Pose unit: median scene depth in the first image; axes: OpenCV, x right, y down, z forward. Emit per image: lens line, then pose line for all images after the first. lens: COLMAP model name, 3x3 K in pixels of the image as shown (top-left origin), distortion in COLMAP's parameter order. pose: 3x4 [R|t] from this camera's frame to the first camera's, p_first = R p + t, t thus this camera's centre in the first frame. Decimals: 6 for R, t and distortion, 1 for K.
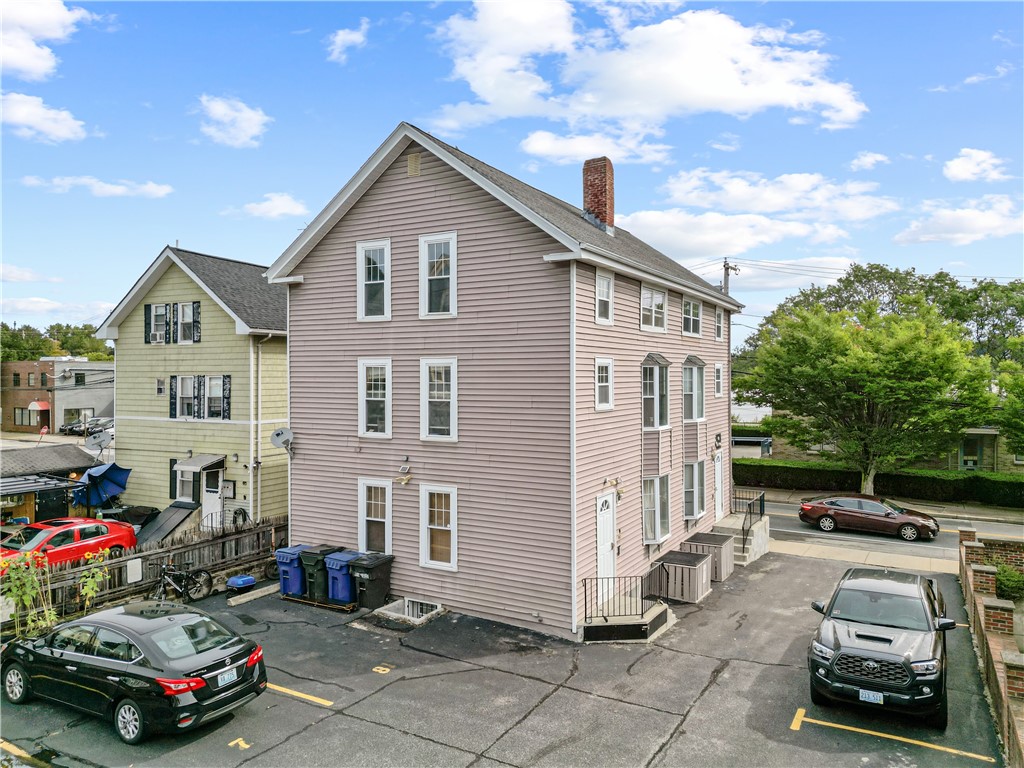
lens RADIAL K [[715.6, 0, 512.0], [0, 715.6, 384.0], [0, 0, 1]] dist [0.076815, -0.064625]
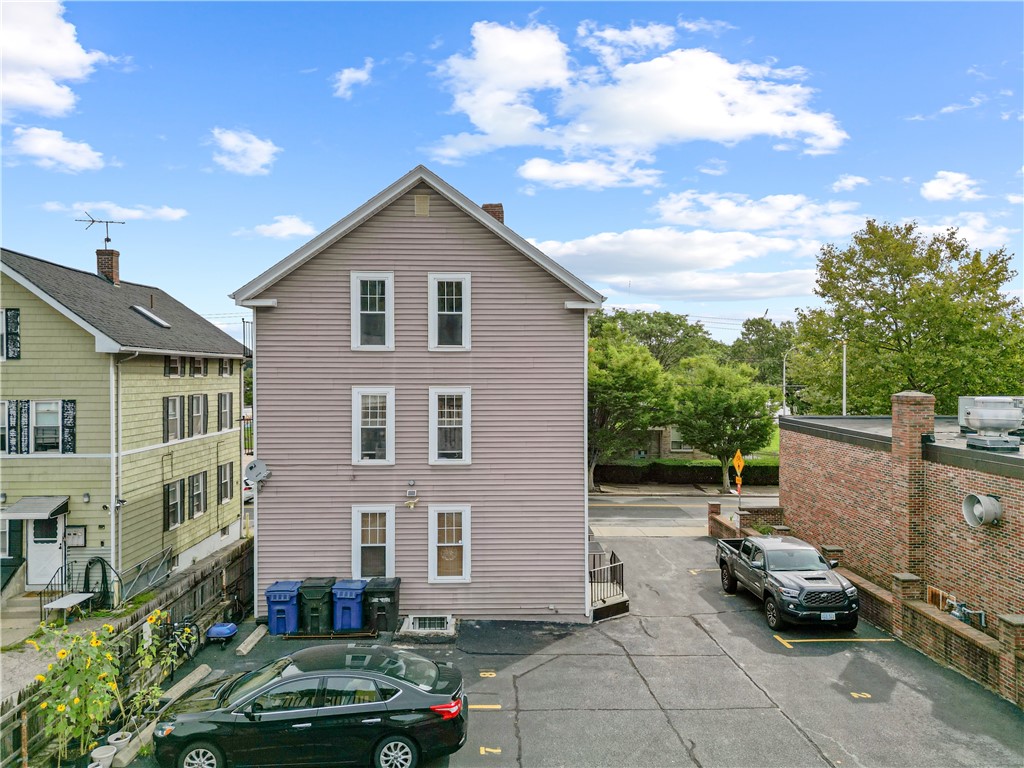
lens RADIAL K [[715.6, 0, 512.0], [0, 715.6, 384.0], [0, 0, 1]] dist [0.076815, -0.064625]
pose [[0.858949, -0.005328, 0.512033, -0.548573], [0.006279, 0.999980, -0.000129, -0.038909], [-0.512022, 0.003326, 0.858966, 0.021095]]
